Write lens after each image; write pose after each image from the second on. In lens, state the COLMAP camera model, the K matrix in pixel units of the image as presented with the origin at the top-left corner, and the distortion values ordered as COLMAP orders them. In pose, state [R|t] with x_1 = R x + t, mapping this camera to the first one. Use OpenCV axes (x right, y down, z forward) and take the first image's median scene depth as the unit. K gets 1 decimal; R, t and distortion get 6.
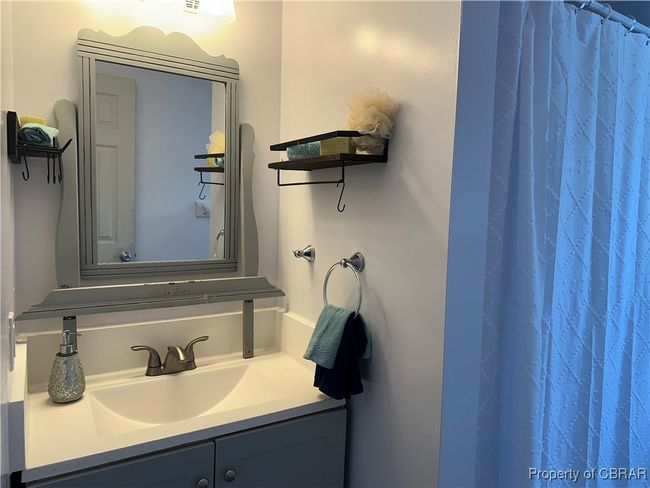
lens RADIAL K [[452.6, 0, 325.0], [0, 452.6, 244.0], [0, 0, 1]] dist [0.090016, -0.115471]
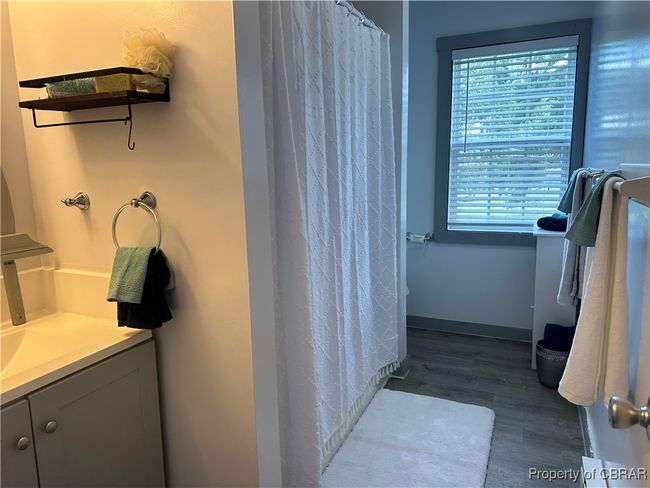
lens RADIAL K [[452.6, 0, 325.0], [0, 452.6, 244.0], [0, 0, 1]] dist [0.090016, -0.115471]
pose [[0.834218, -0.140646, 0.533197, -0.159258], [0.088777, 0.988568, 0.121865, 0.044227], [-0.544241, -0.054326, 0.837168, -0.097093]]
